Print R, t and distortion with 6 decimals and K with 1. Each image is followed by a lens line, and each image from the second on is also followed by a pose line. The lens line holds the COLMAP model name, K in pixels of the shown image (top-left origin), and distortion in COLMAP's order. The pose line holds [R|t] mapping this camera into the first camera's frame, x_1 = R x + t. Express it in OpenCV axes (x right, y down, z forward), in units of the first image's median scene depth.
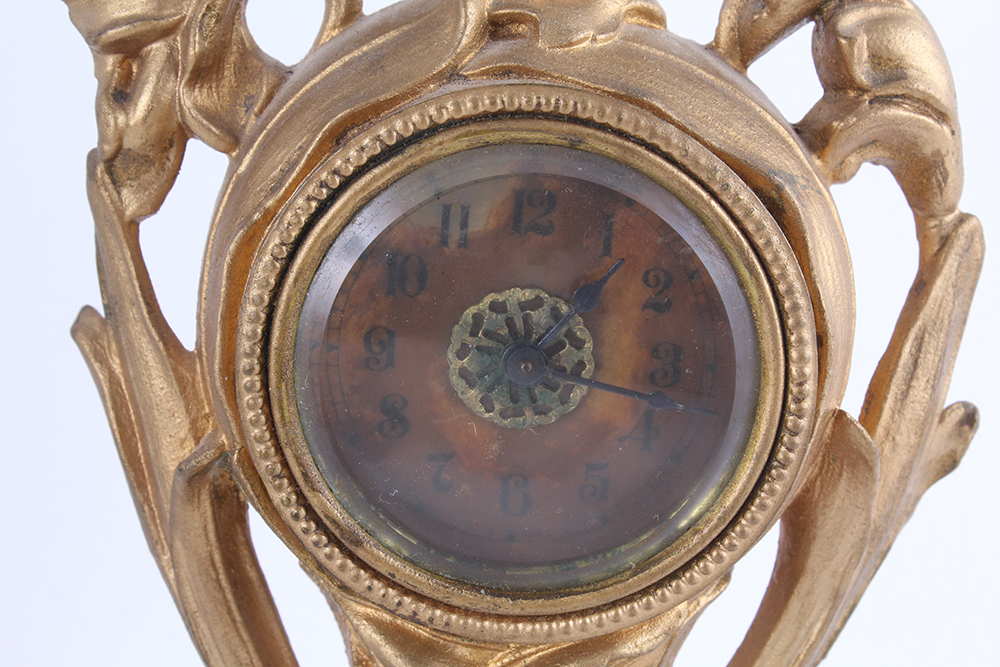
lens RADIAL K [[2308.8, 0, 500.4], [0, 2308.8, 326.0], [0, 0, 1]] dist [0.059235, 0.000000]
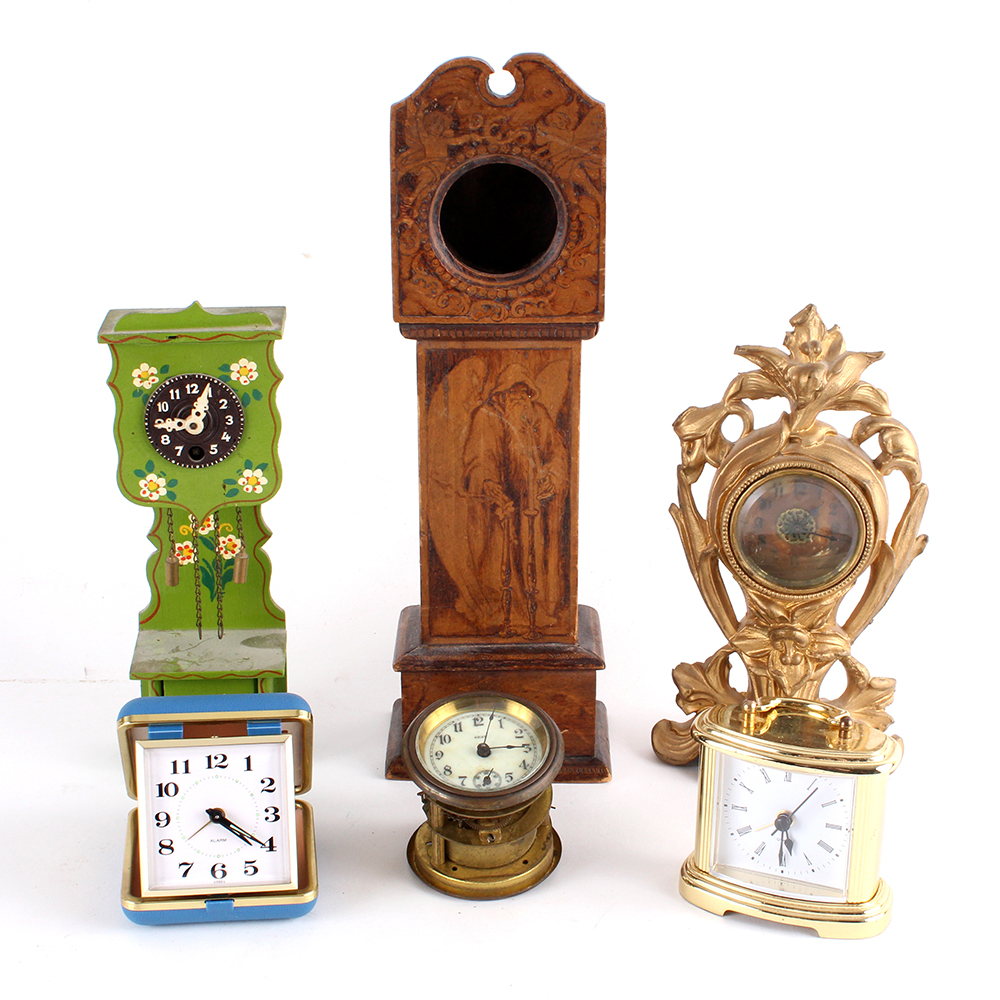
lens RADIAL K [[1793.1, 0, 497.1], [0, 1793.1, 493.9], [0, 0, 1]] dist [-0.119300, 0.000000]
pose [[0.986200, 0.012325, -0.165097, 0.008303], [0.003483, 0.995460, 0.095119, -0.310797], [0.165520, -0.094381, 0.981680, -1.892584]]
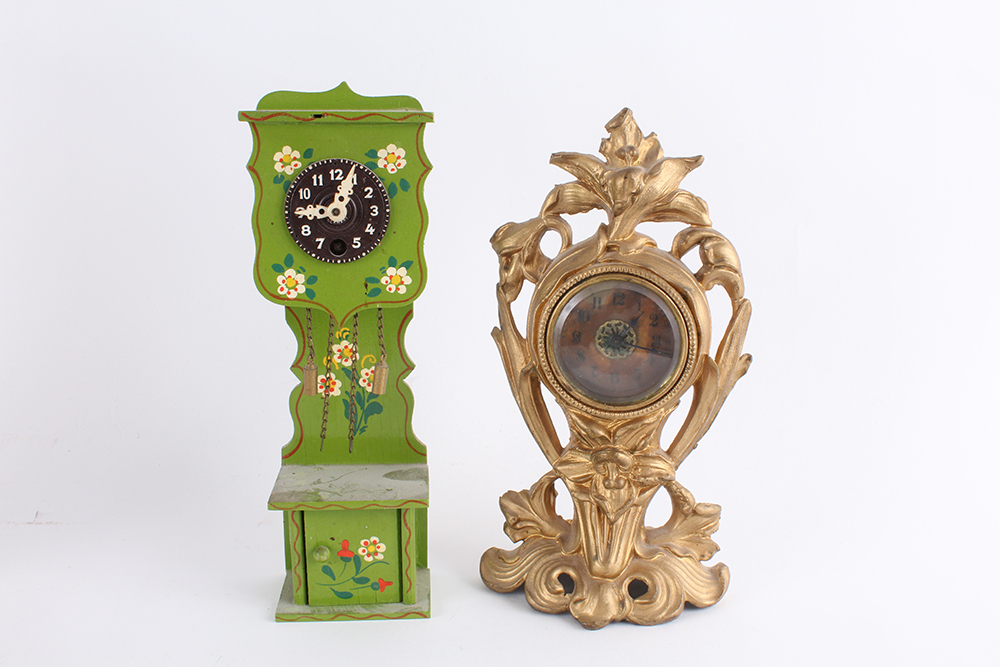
lens RADIAL K [[1010.7, 0, 471.5], [0, 1010.7, 325.5], [0, 0, 1]] dist [-0.142079, 0.000000]
pose [[0.984619, -0.003171, -0.174684, 0.061065], [-0.001118, 0.999700, -0.024450, 0.030295], [0.174709, 0.024269, 0.984321, -0.580052]]
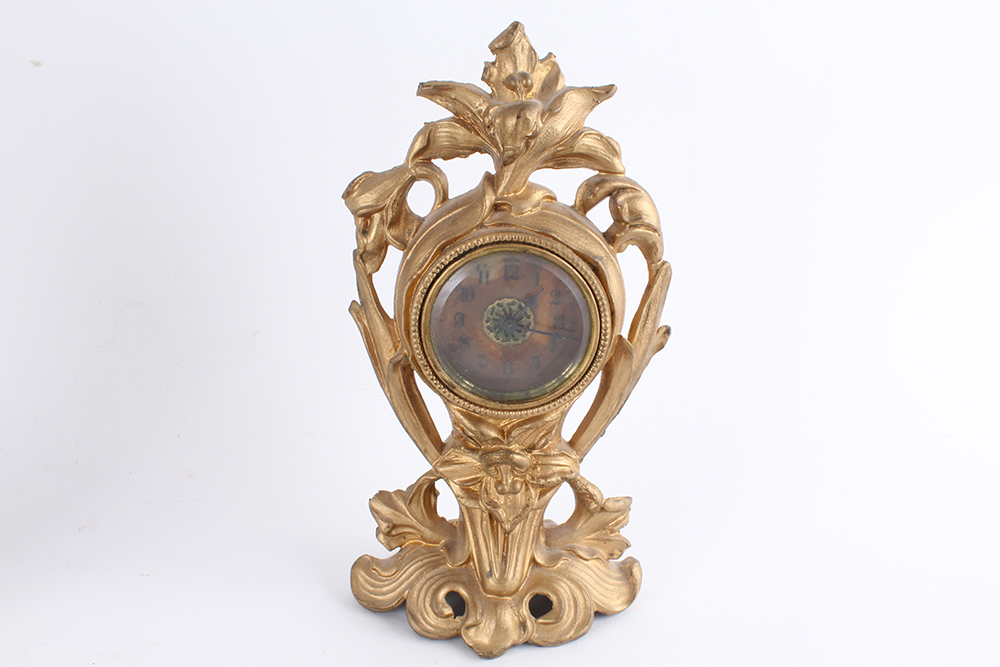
lens RADIAL K [[1004.2, 0, 491.0], [0, 1004.2, 368.0], [0, 0, 1]] dist [-0.149917, 0.000000]
pose [[0.999498, -0.028768, -0.013253, 0.002062], [0.030445, 0.987995, 0.151454, -0.116652], [0.008737, -0.151782, 0.988375, -0.234345]]
